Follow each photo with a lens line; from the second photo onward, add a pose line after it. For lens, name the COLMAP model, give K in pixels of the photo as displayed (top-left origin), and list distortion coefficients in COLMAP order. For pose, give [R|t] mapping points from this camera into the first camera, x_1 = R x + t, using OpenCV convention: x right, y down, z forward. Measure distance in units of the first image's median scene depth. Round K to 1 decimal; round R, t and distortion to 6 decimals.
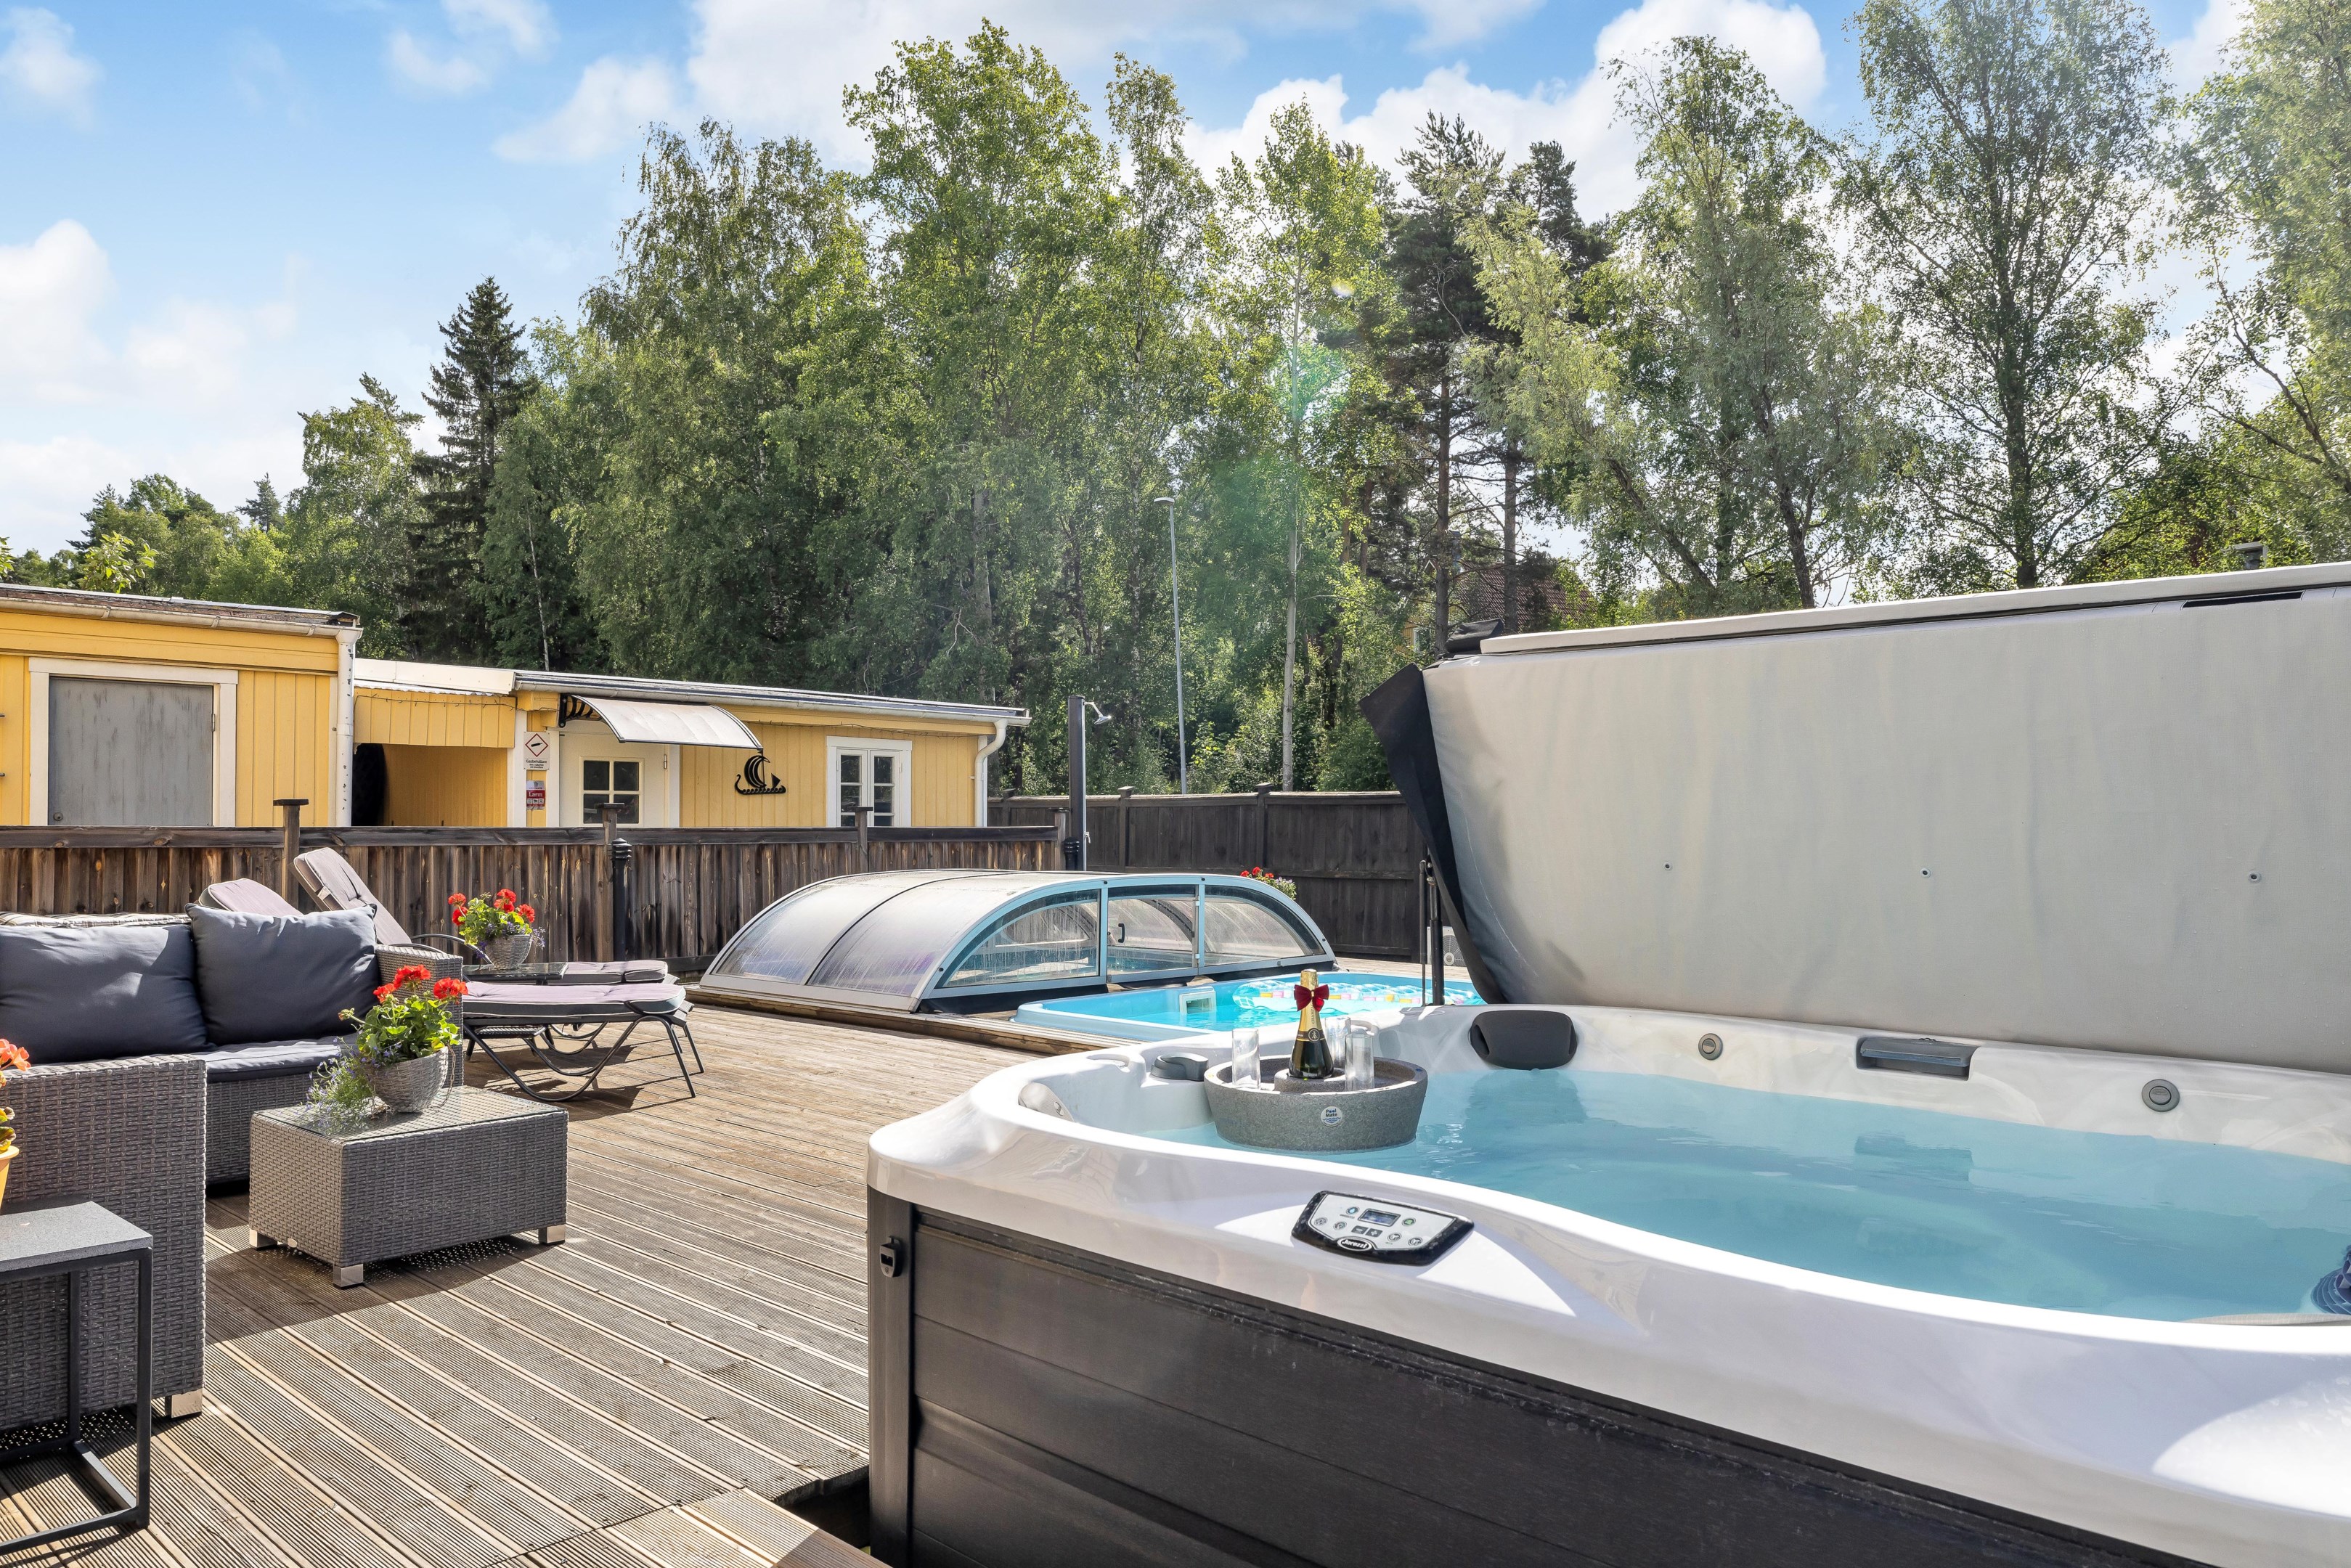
lens RADIAL K [[1582.0, 0, 1147.7], [0, 1582.0, 801.3], [0, 0, 1]] dist [-0.002442, -0.005333]
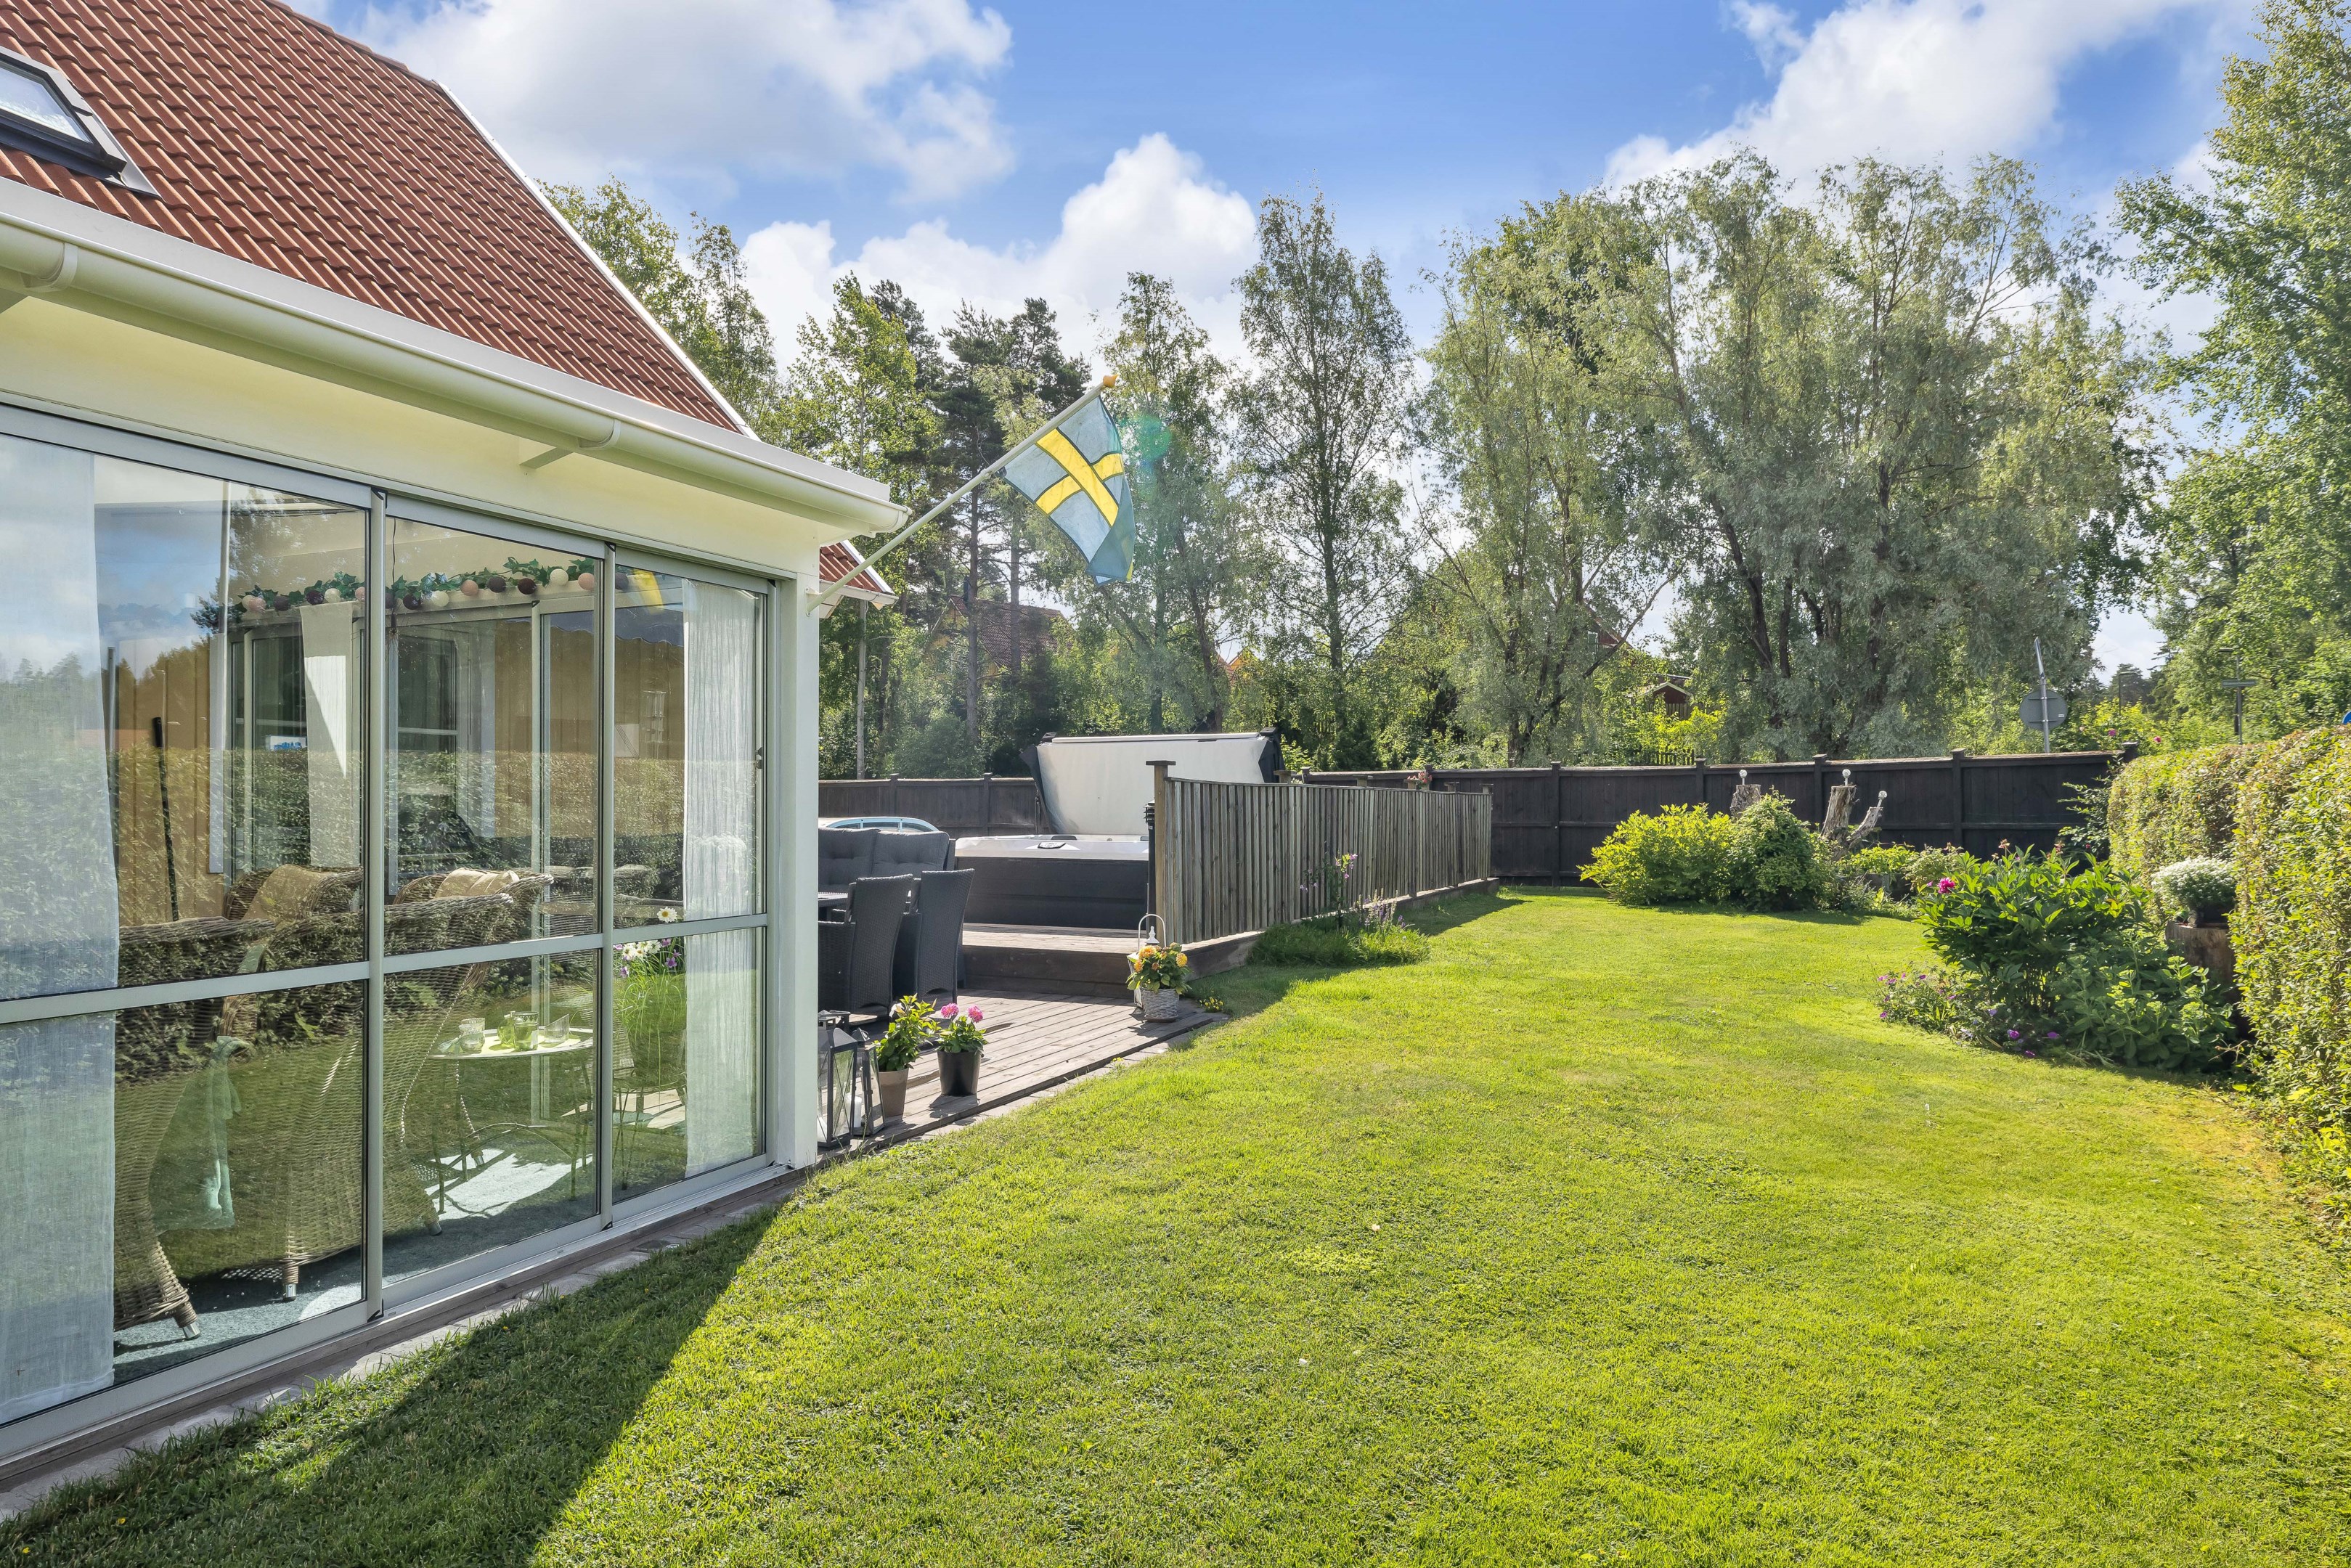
lens RADIAL K [[1482.4, 0, 1184.2], [0, 1482.4, 790.0], [0, 0, 1]] dist [0.001423, 0.000098]
pose [[0.935545, -0.005090, 0.353170, -0.118731], [0.003147, 0.999977, 0.006074, -0.005280], [-0.353193, -0.004571, 0.935539, -0.346125]]
